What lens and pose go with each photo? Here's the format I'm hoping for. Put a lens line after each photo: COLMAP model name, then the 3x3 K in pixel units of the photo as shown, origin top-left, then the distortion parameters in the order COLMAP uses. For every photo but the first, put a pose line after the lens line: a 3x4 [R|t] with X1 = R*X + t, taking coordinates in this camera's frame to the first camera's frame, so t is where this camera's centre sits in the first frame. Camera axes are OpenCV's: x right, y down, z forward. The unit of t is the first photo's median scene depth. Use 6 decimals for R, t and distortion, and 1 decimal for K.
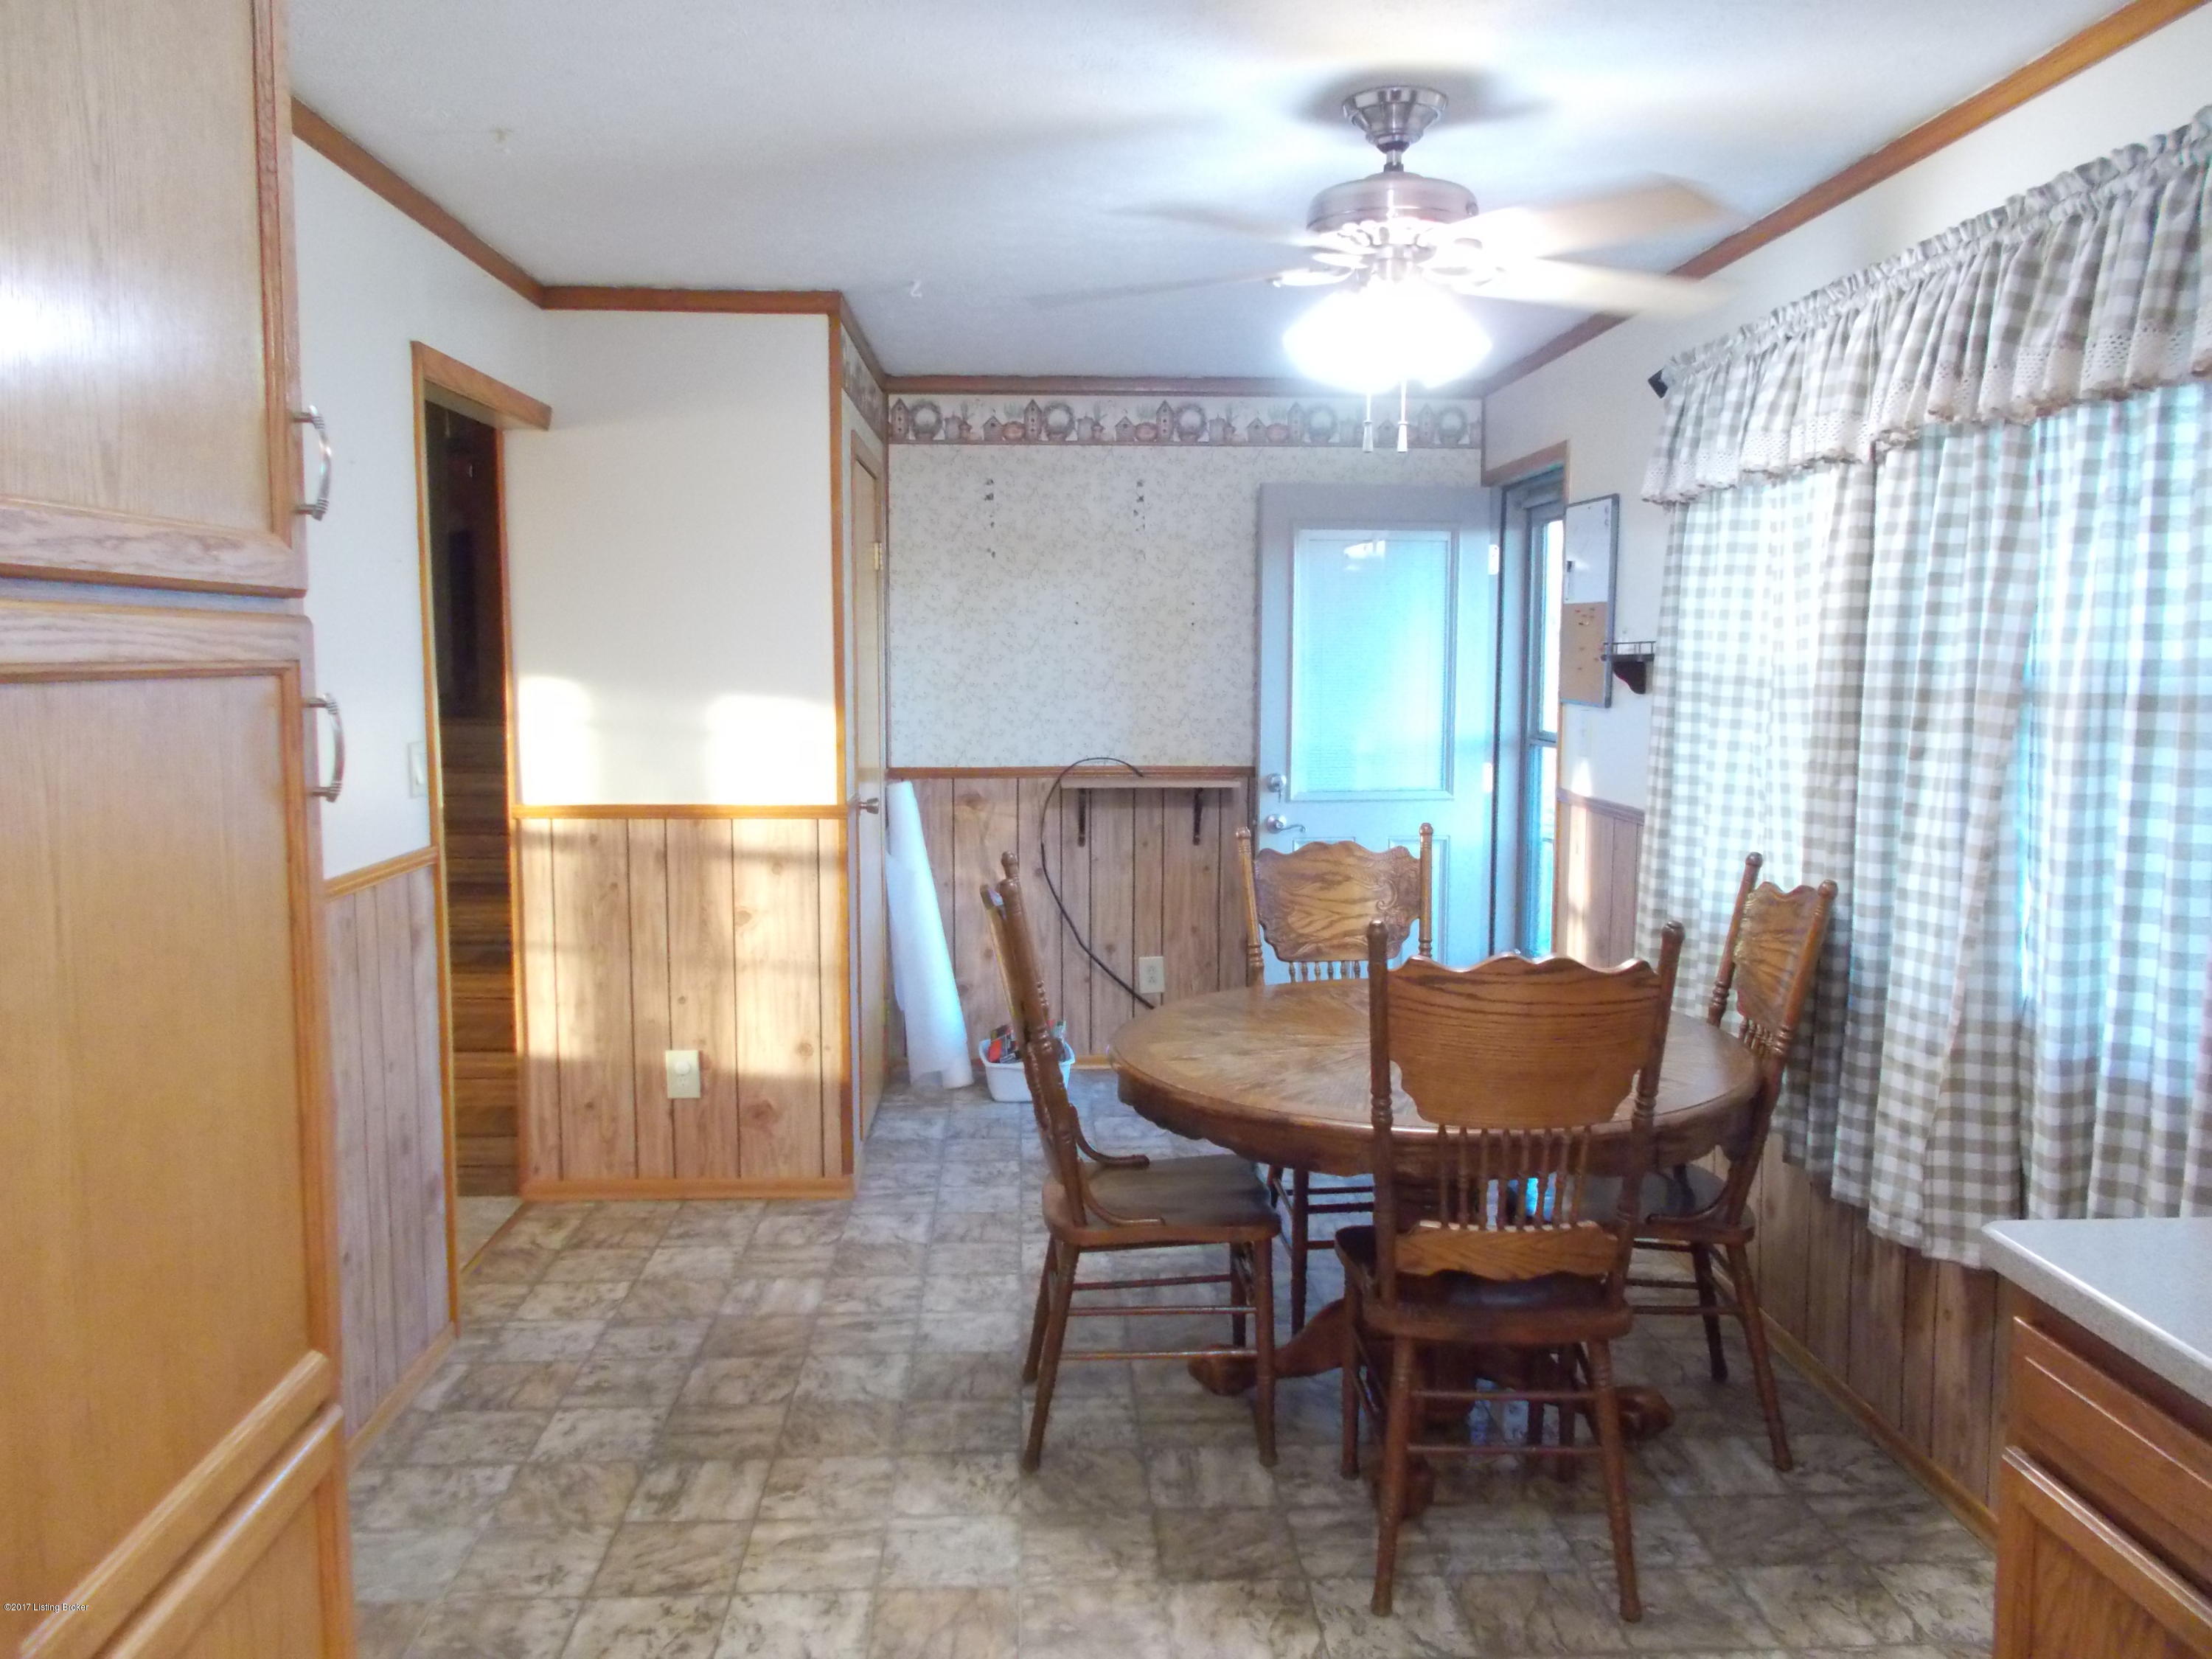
lens RADIAL K [[1715.6, 0, 1105.7], [0, 1715.6, 825.3], [0, 0, 1]] dist [0.010092, -0.013590]
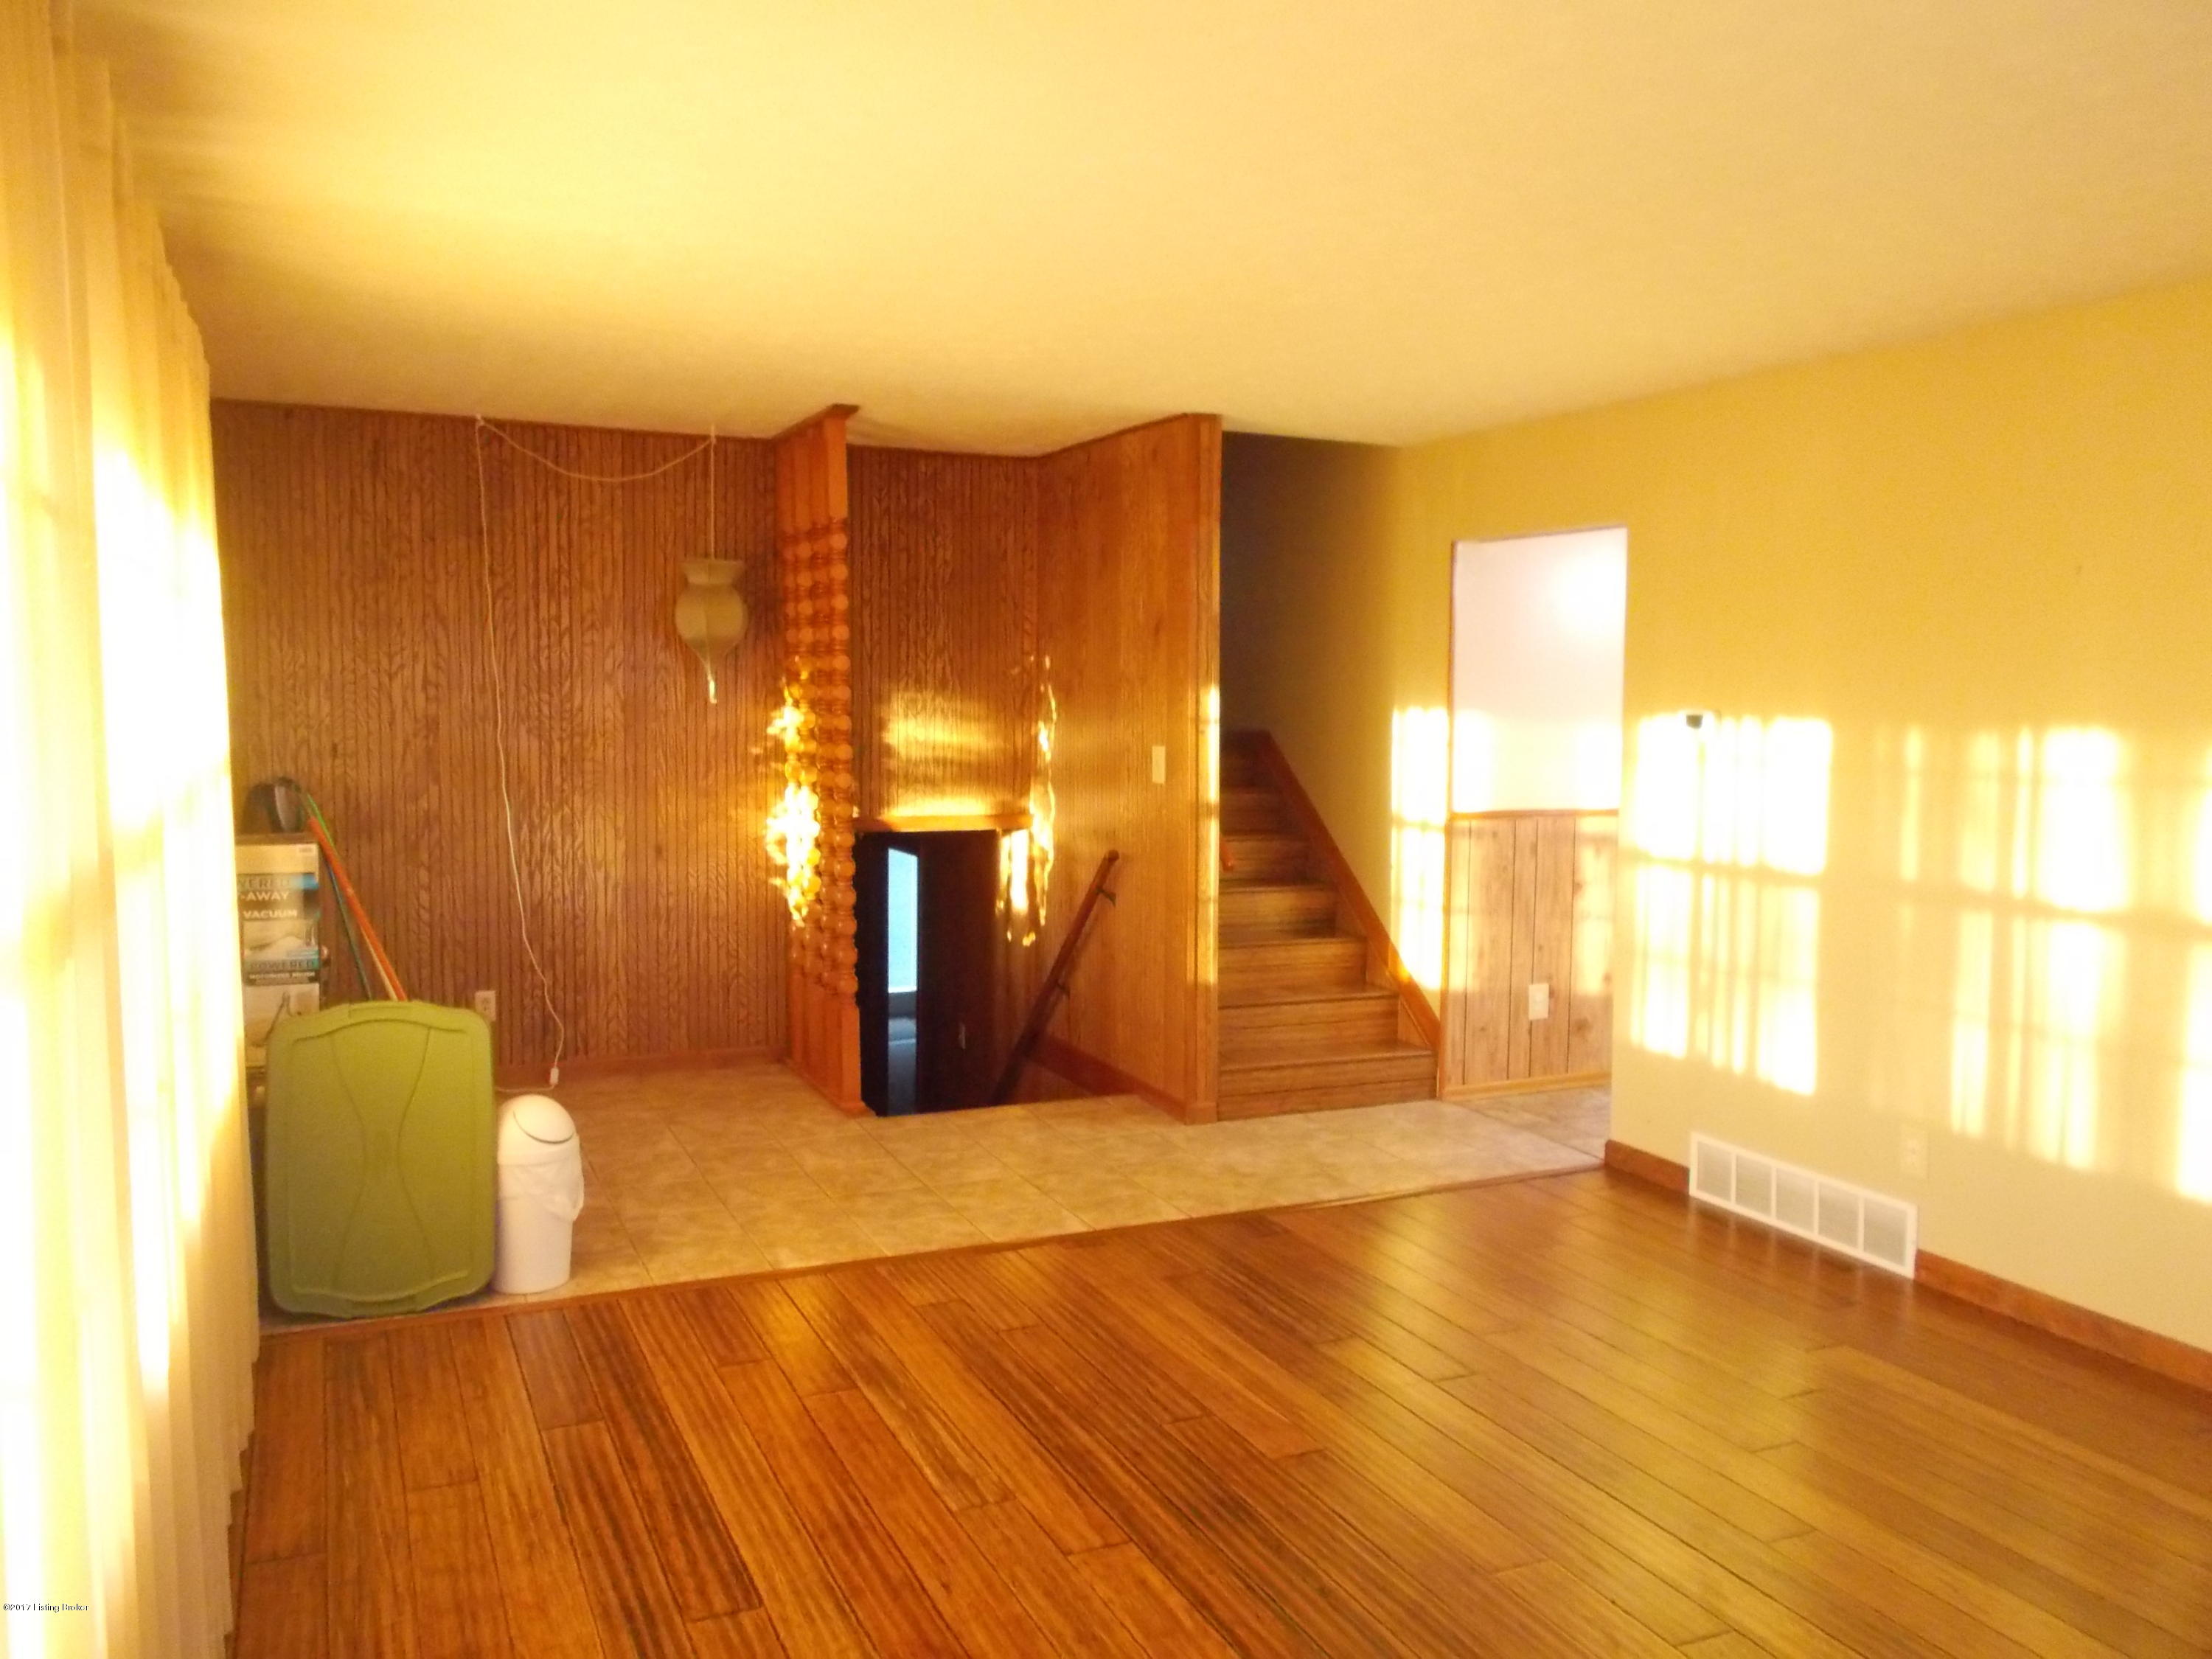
lens RADIAL K [[1715.6, 0, 1102.8], [0, 1715.6, 832.2], [0, 0, 1]] dist [0.010092, -0.013590]
pose [[0.929168, -0.031091, 0.368347, -1.087529], [0.039278, 0.999120, -0.014747, 0.014101], [-0.367564, 0.028170, 0.929571, -0.171632]]
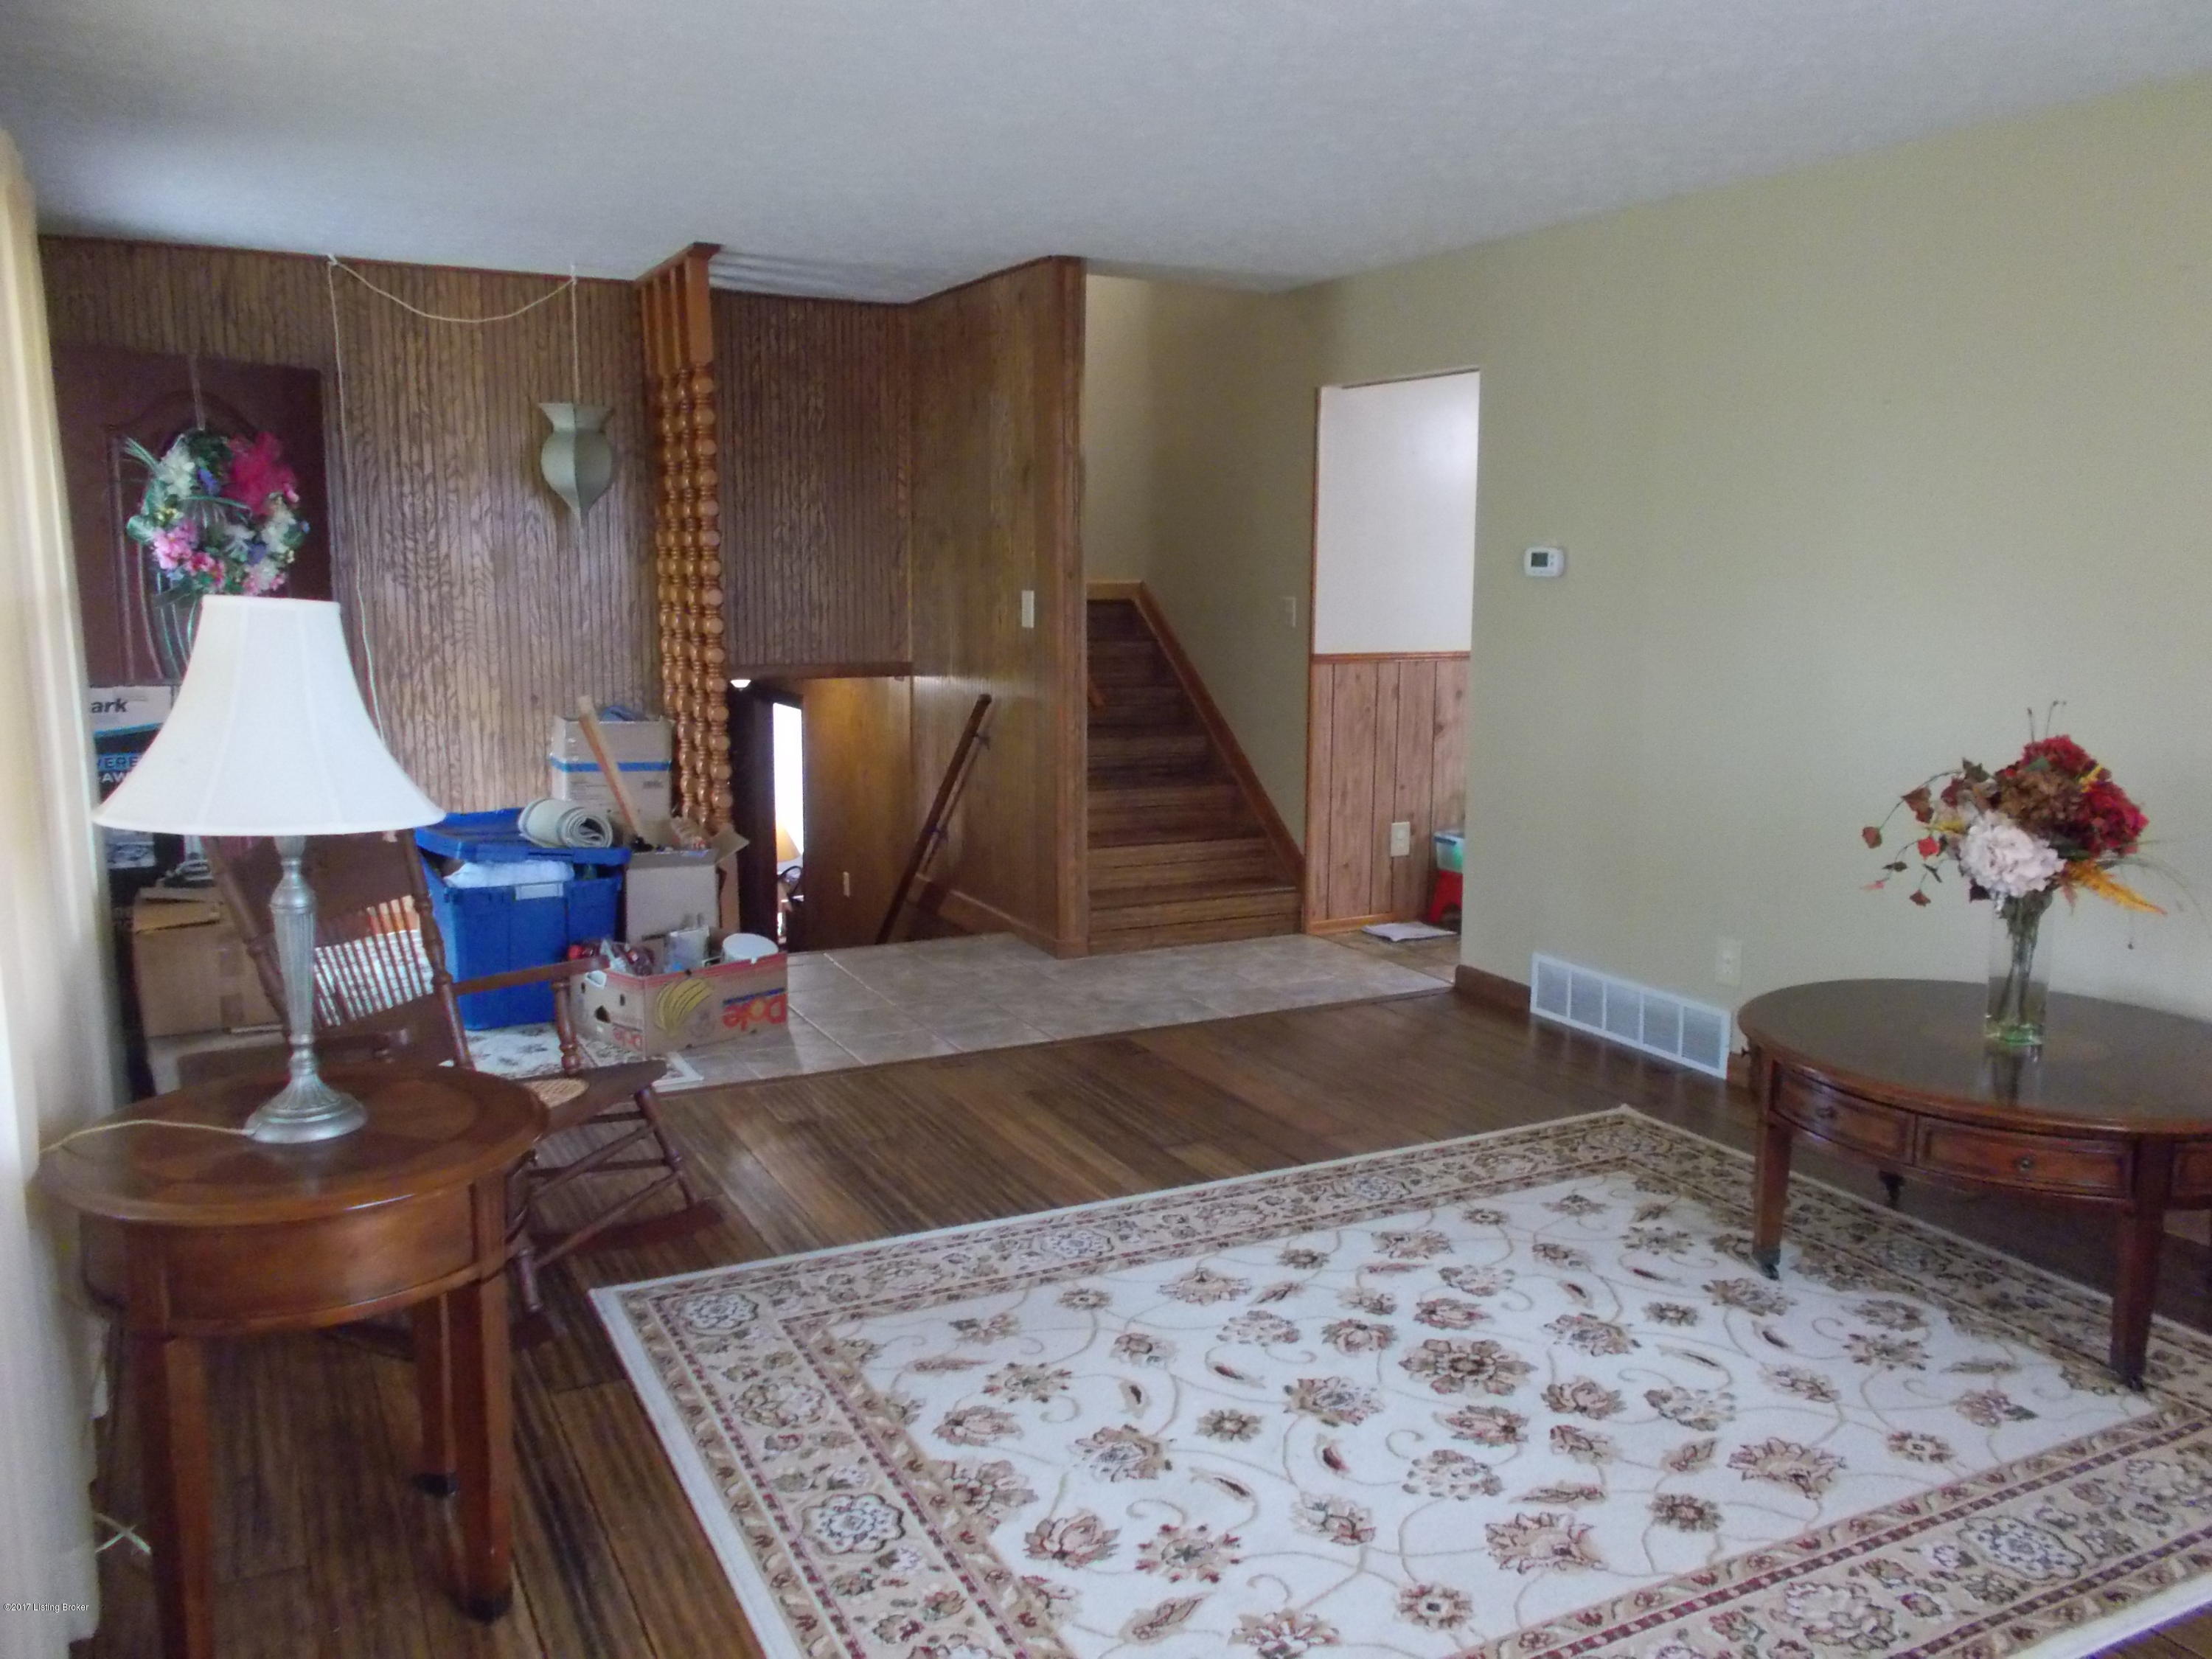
lens RADIAL K [[1715.6, 0, 1112.5], [0, 1715.6, 832.8], [0, 0, 1]] dist [0.010092, -0.013590]
pose [[0.906415, -0.069446, 0.416640, -1.071792], [0.048126, 0.996948, 0.061473, 0.039372], [-0.419637, -0.035669, 0.906991, -0.213051]]
